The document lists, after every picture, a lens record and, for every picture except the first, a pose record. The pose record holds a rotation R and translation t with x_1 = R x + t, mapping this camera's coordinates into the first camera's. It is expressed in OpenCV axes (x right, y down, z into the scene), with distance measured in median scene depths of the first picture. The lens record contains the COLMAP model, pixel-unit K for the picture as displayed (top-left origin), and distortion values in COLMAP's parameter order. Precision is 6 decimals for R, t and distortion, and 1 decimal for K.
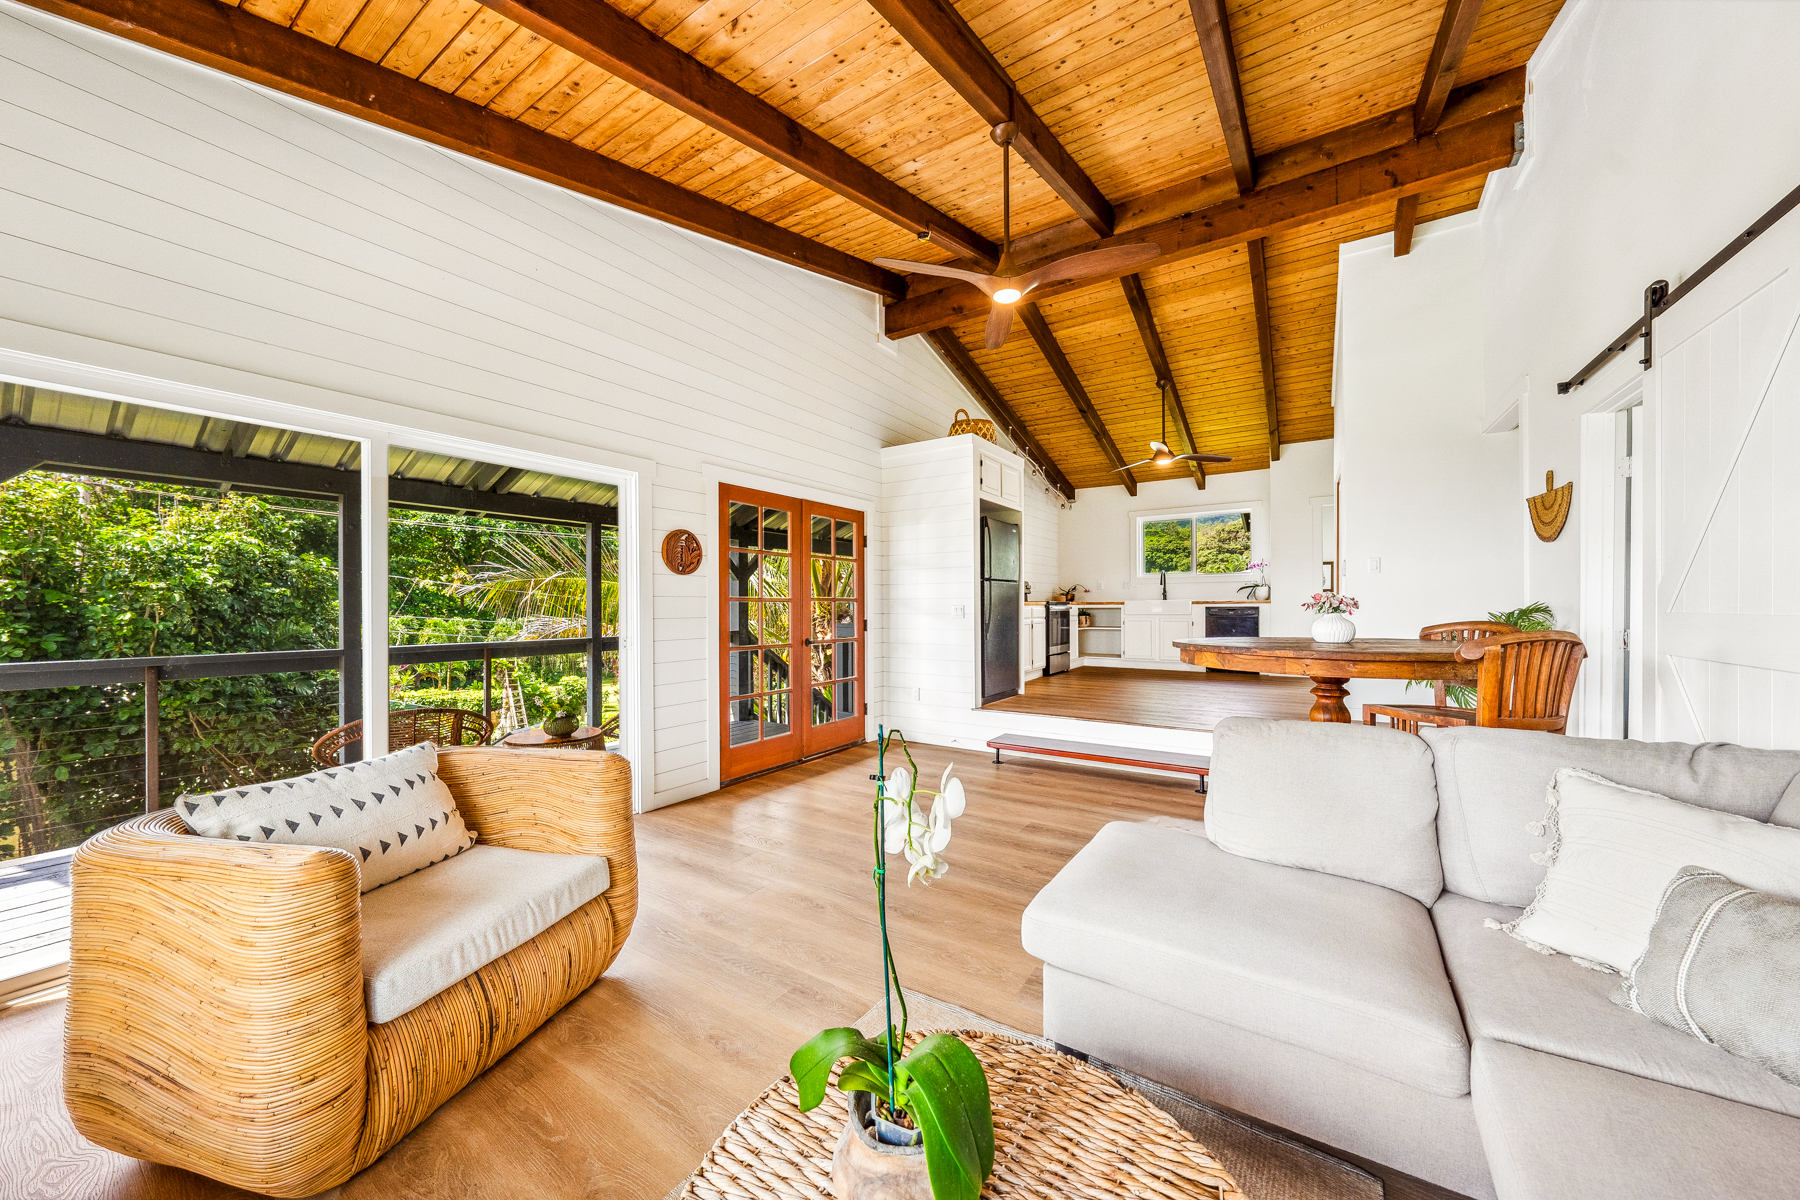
lens RADIAL K [[624.4, 0, 909.7], [0, 624.4, 605.7], [0, 0, 1]] dist [-0.002564, -0.000185]
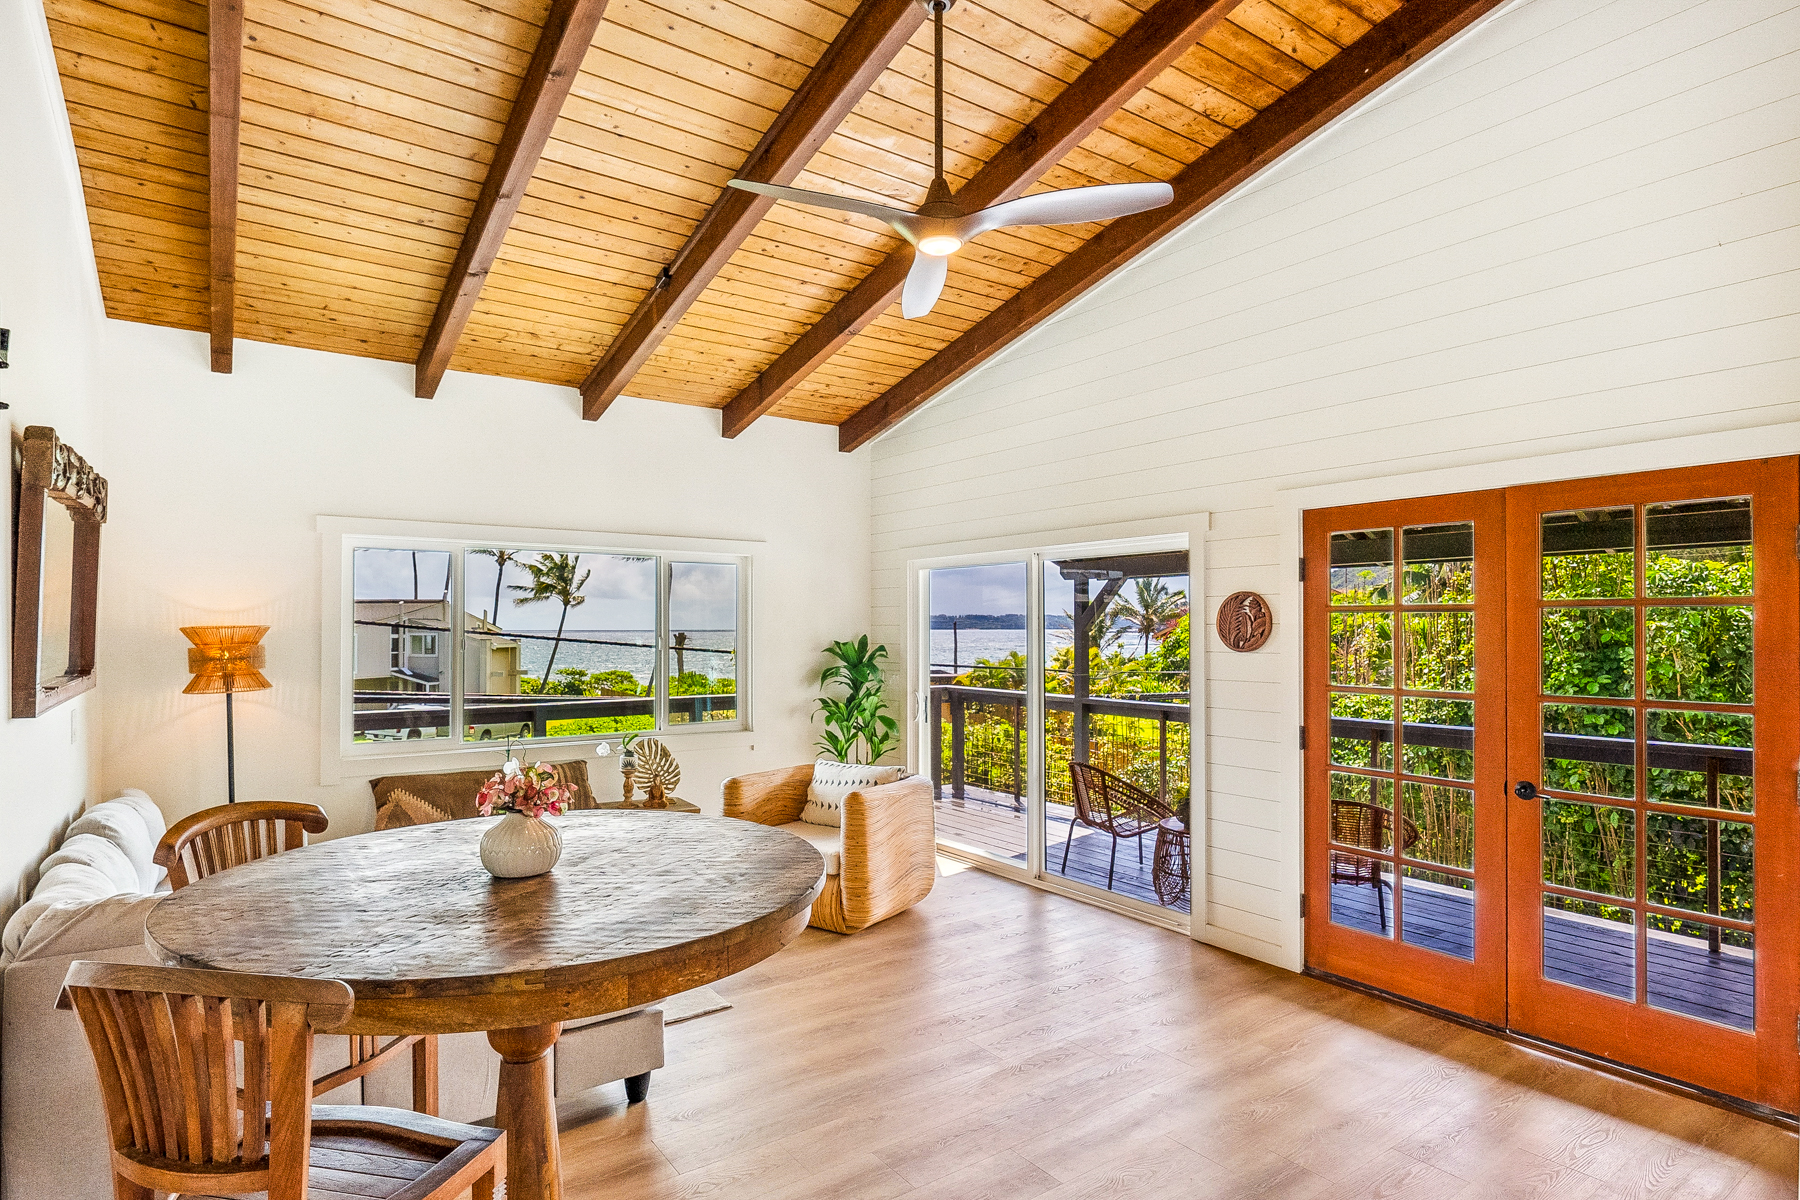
lens RADIAL K [[951.8, 0, 912.0], [0, 951.8, 617.9], [0, 0, 1]] dist [0.010914, -0.000637]
pose [[-0.363116, -0.002990, -0.931739, 0.711387], [0.005740, 0.999969, -0.005446, -0.073681], [0.931726, -0.007326, -0.363087, 0.885394]]
